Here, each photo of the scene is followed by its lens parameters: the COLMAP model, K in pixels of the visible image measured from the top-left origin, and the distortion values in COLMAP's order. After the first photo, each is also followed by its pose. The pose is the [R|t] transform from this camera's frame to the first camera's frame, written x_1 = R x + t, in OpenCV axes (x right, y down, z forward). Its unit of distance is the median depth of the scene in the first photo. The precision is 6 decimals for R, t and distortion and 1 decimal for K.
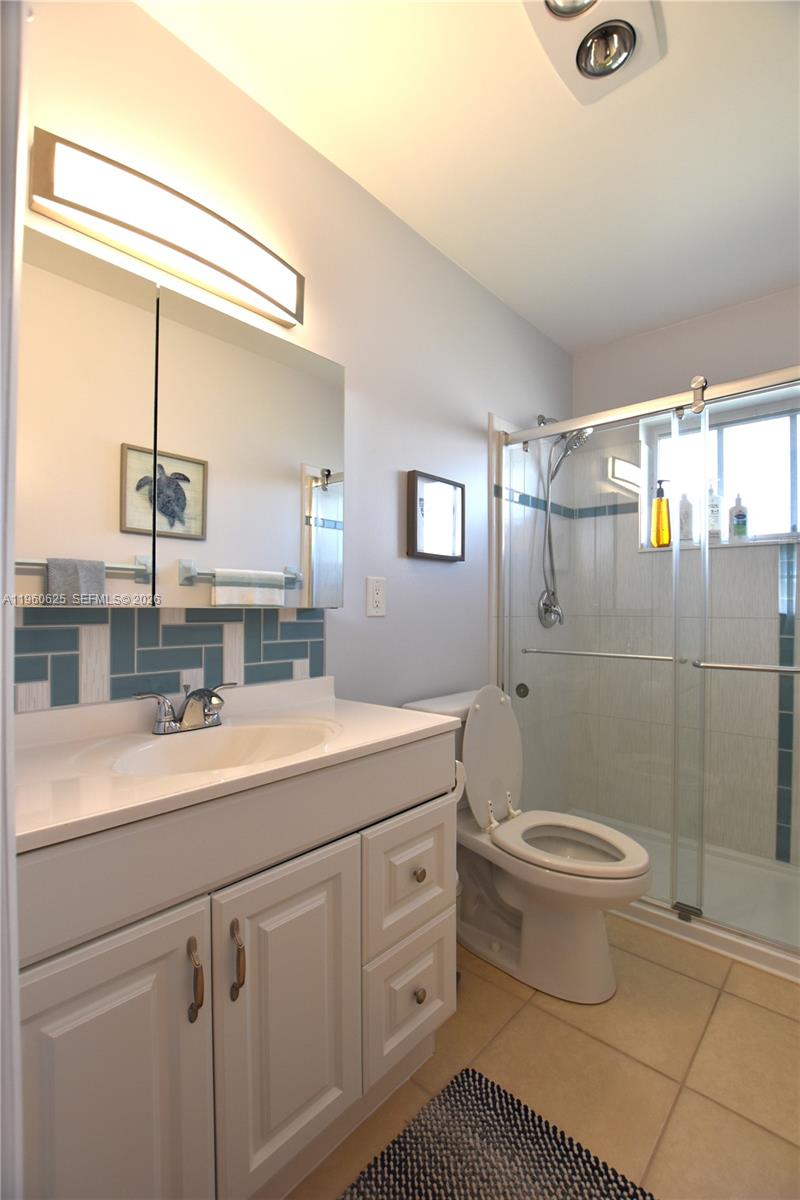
lens RADIAL K [[529.1, 0, 404.0], [0, 529.1, 603.1], [0, 0, 1]] dist [-0.035229, 0.006222]
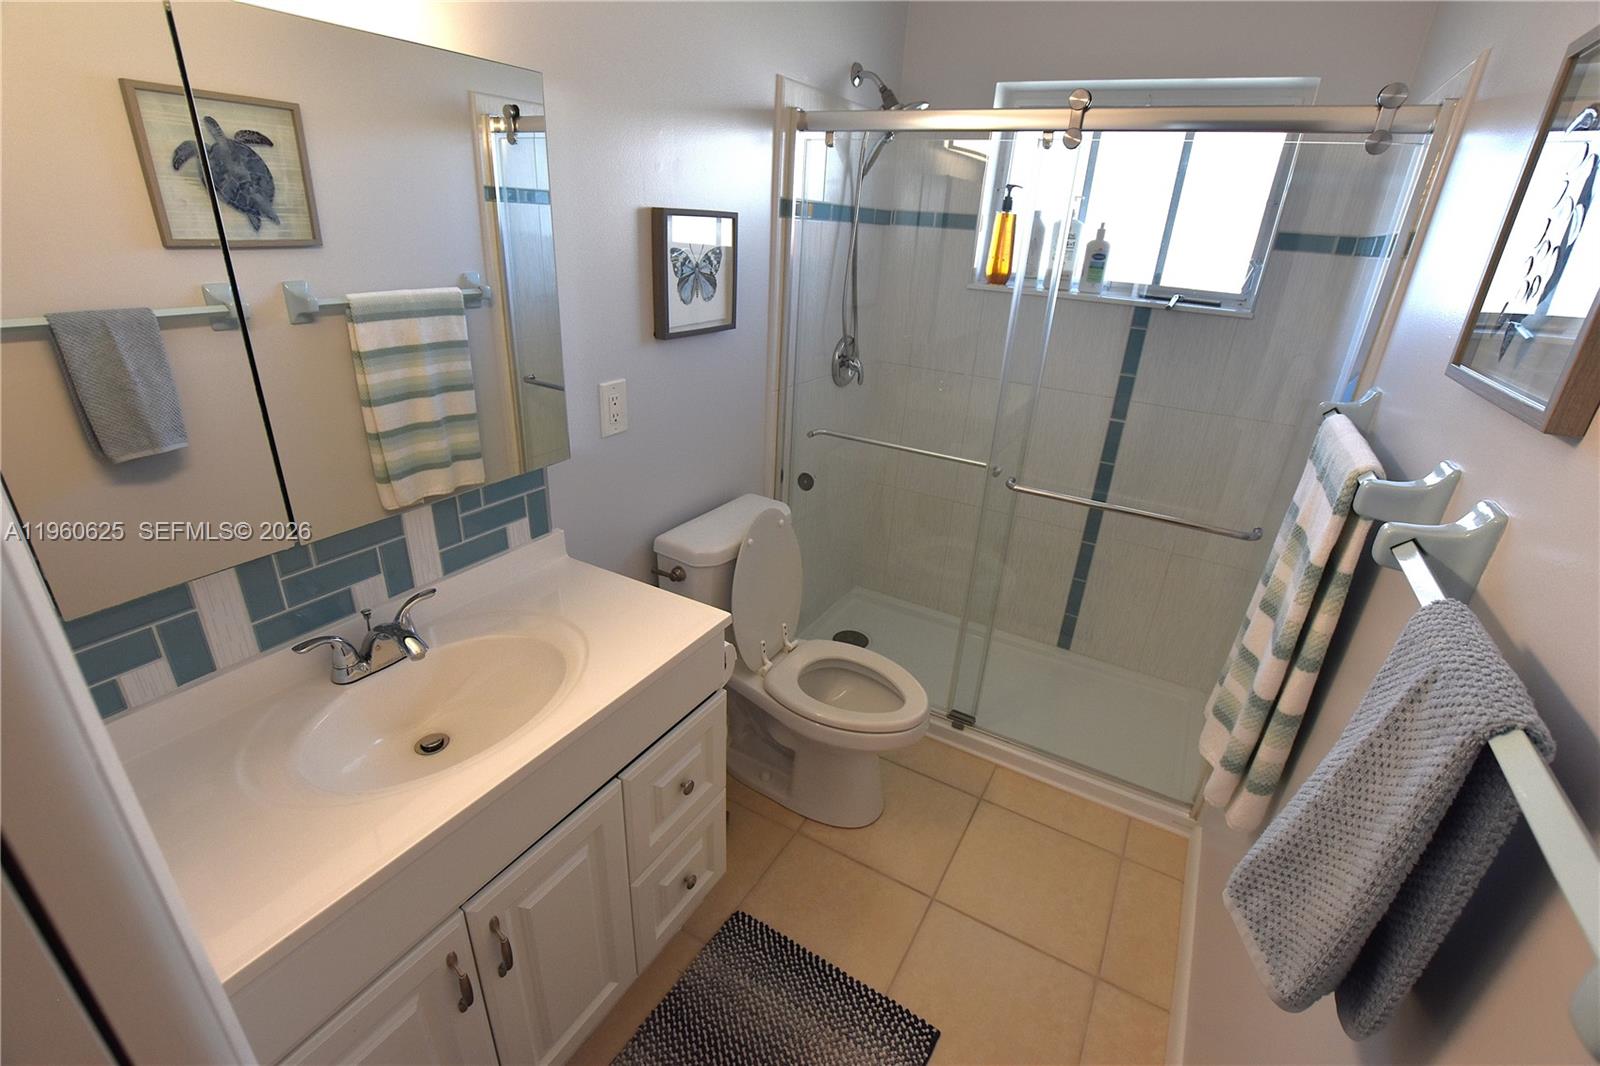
lens RADIAL K [[705.4, 0, 804.4], [0, 705.4, 535.4], [0, 0, 1]] dist [-0.035229, 0.006222]
pose [[0.977007, -0.039418, 0.209534, -0.006249], [-0.049588, 0.913802, 0.403122, -0.251078], [-0.207363, -0.404244, 0.890835, 0.024439]]
